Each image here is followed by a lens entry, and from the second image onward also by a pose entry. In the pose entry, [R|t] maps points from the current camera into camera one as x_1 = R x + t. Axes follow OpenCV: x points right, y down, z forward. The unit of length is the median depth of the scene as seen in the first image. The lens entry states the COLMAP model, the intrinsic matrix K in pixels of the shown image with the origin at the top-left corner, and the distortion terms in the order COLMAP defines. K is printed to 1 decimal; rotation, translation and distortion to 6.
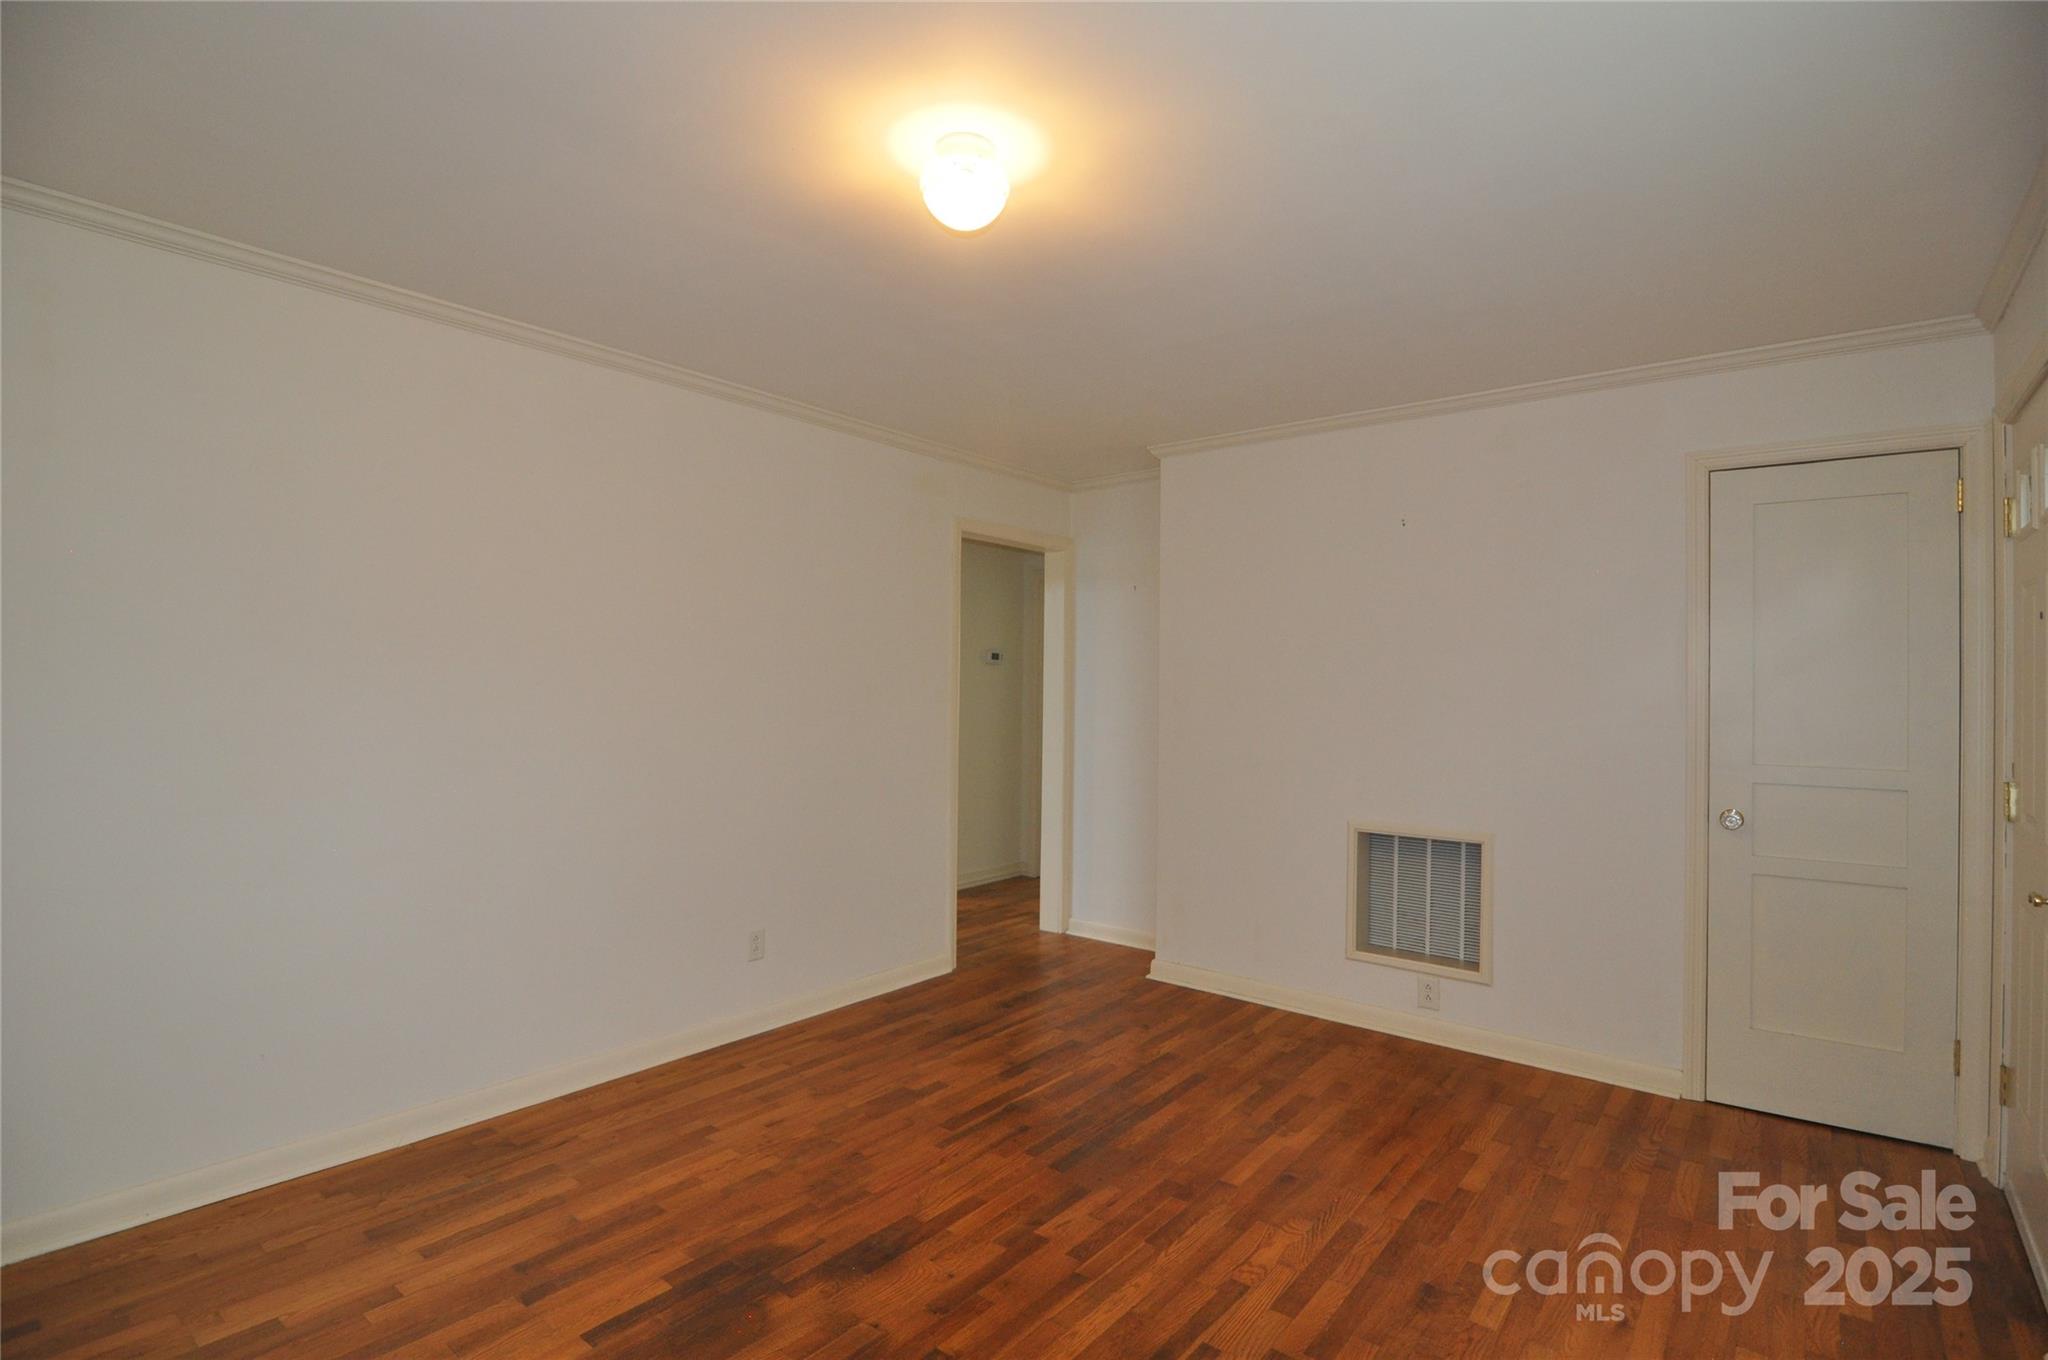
lens RADIAL K [[981.3, 0, 1028.0], [0, 981.3, 671.3], [0, 0, 1]] dist [-0.012406, -0.004478]
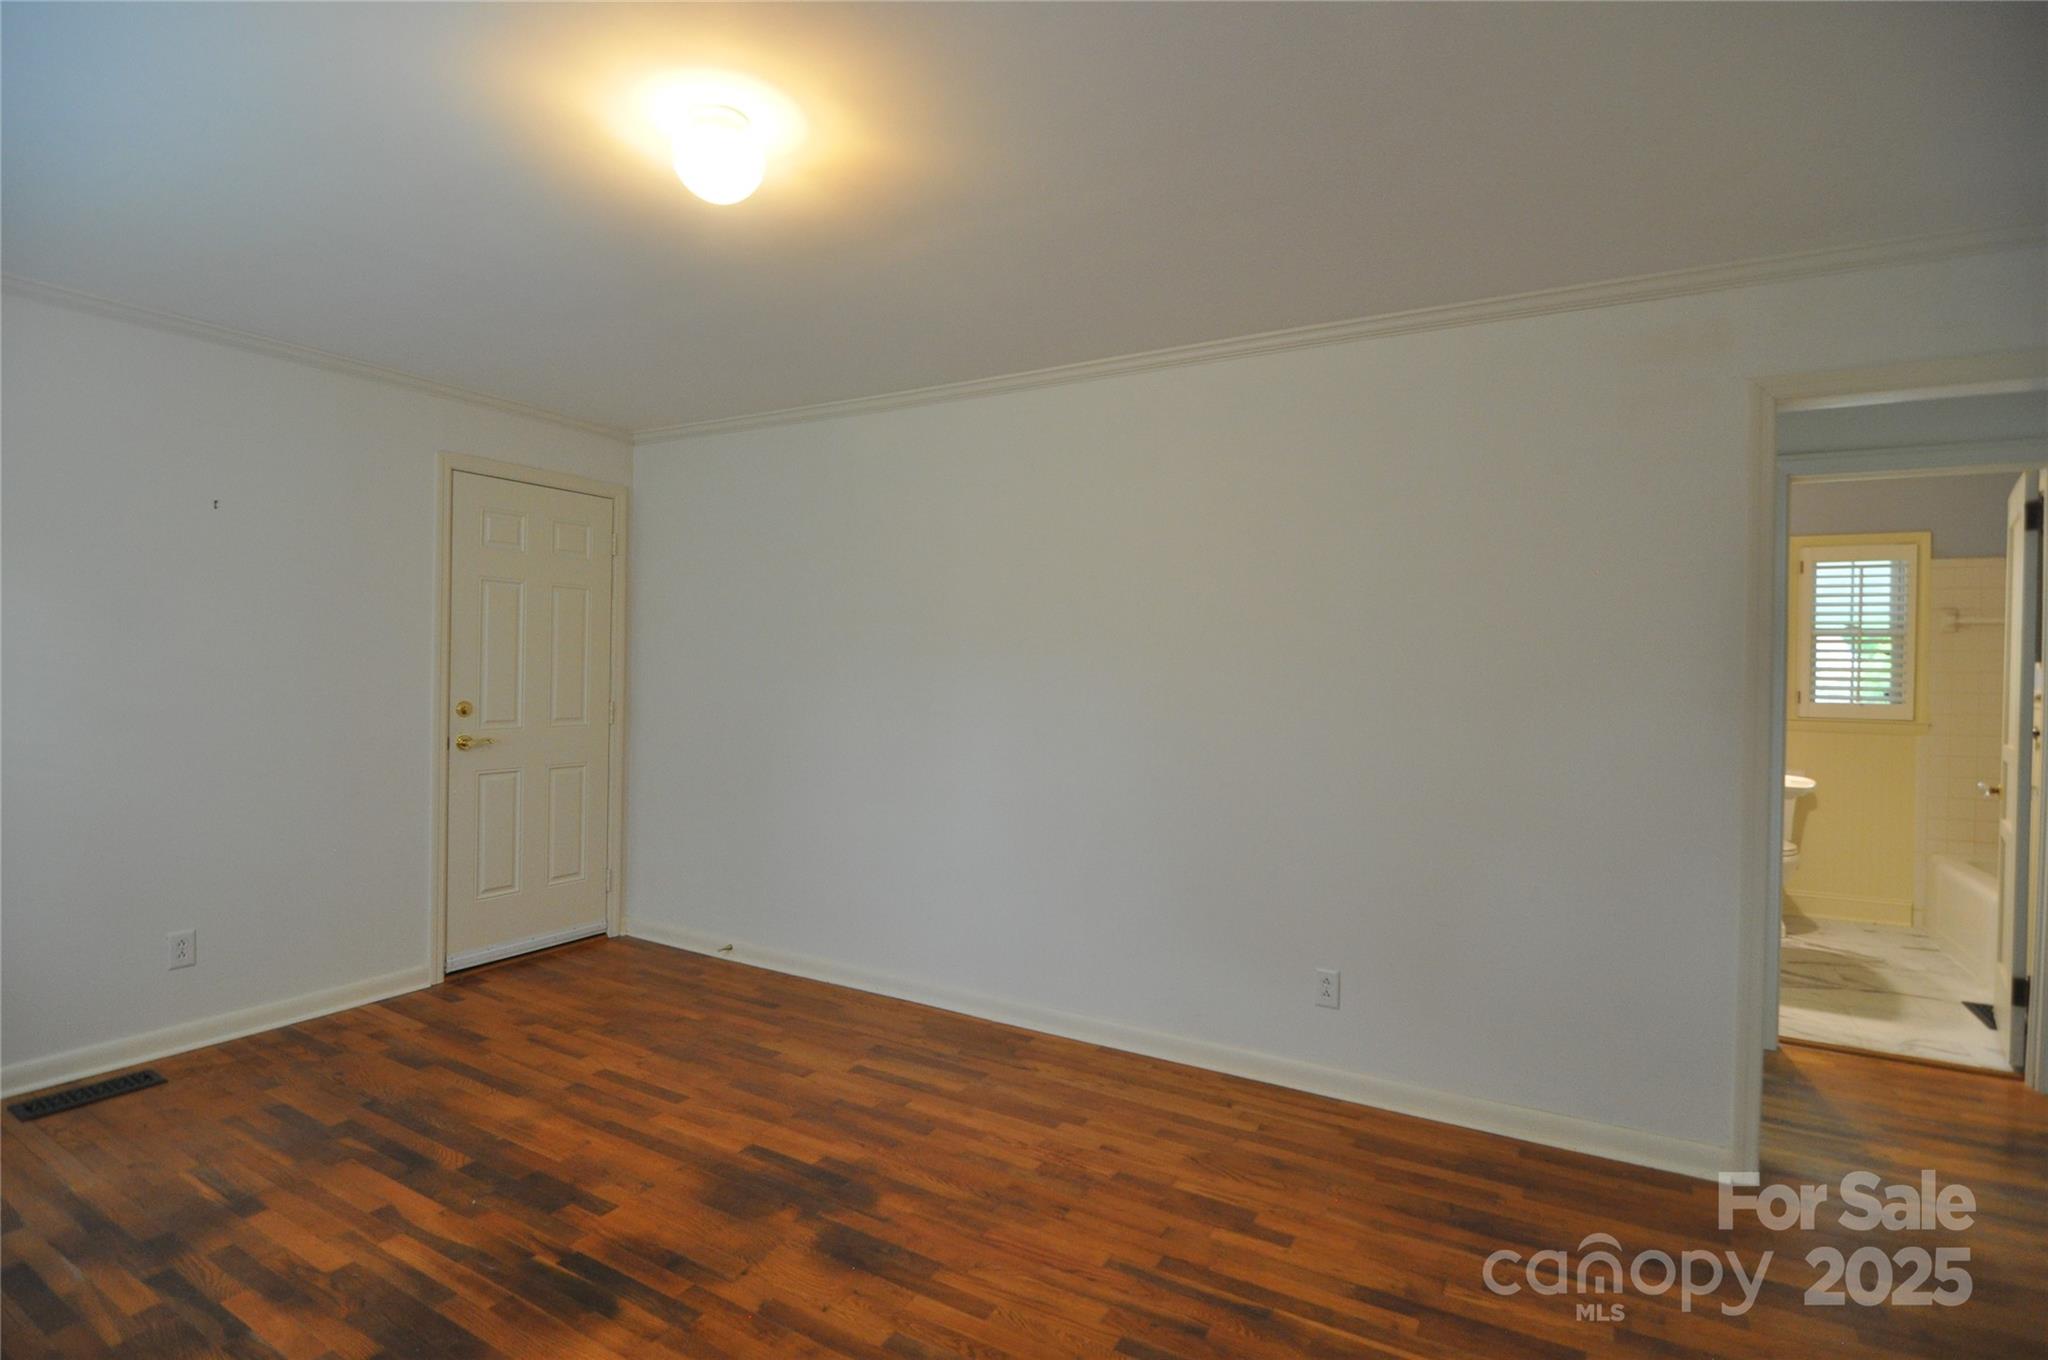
lens RADIAL K [[981.3, 0, 1025.2], [0, 981.3, 691.9], [0, 0, 1]] dist [-0.012406, -0.004478]
pose [[0.155109, 0.014644, -0.987789, 0.630296], [-0.002022, 0.999893, 0.014506, 0.018391], [0.987895, -0.000252, 0.155122, 0.776716]]
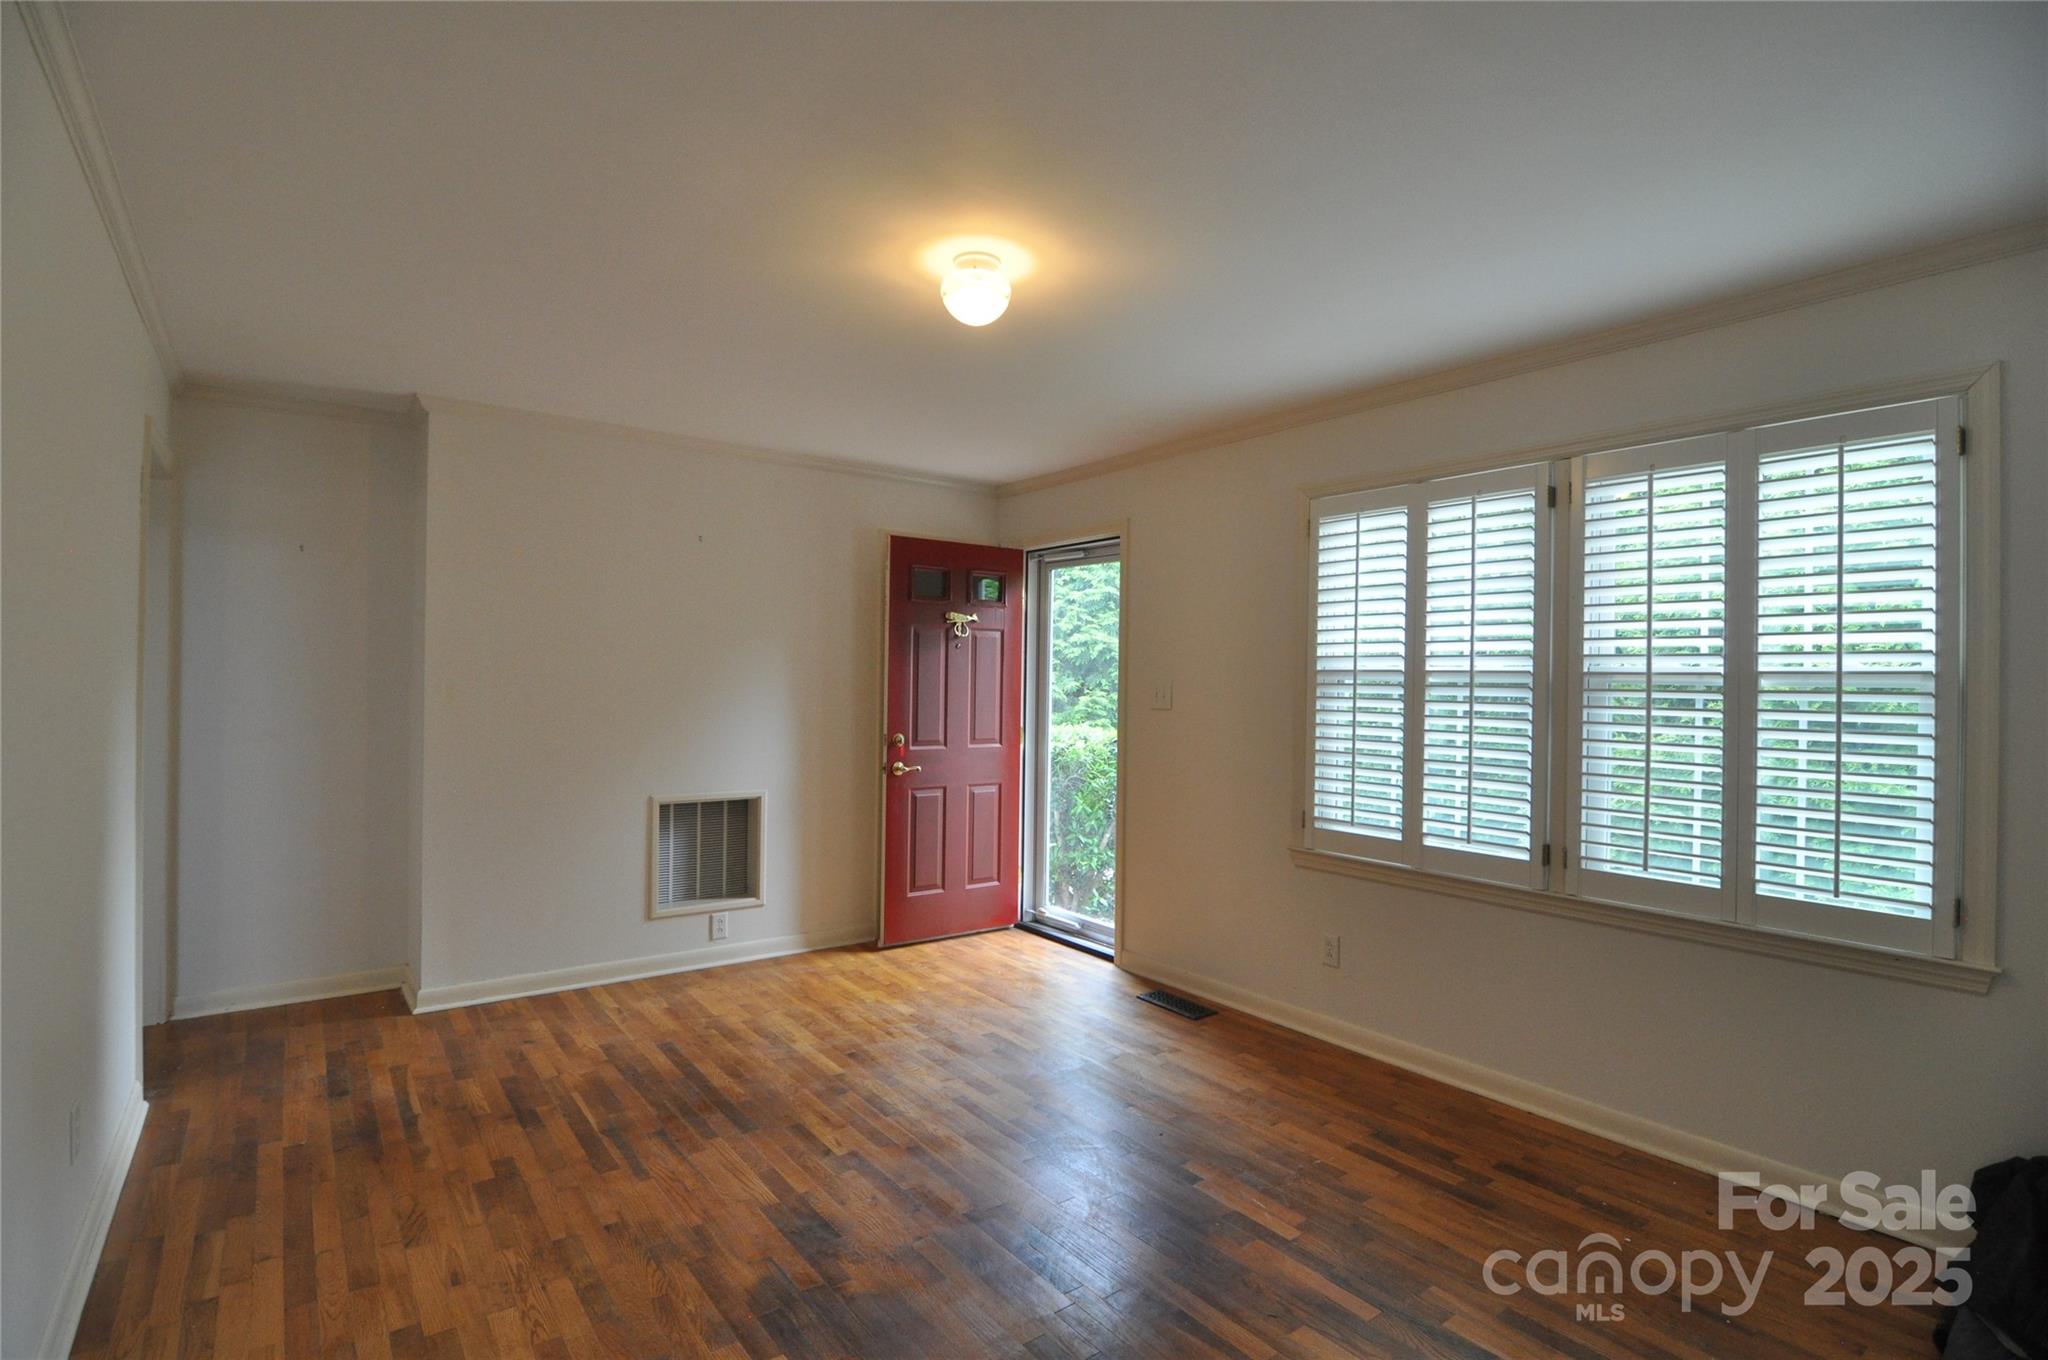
lens RADIAL K [[981.3, 0, 1013.6], [0, 981.3, 674.5], [0, 0, 1]] dist [-0.012406, -0.004478]
pose [[0.258725, -0.002414, 0.965948, -0.850548], [-0.020066, 0.999768, 0.007873, -0.004695], [-0.965743, -0.021419, 0.258616, 0.416195]]
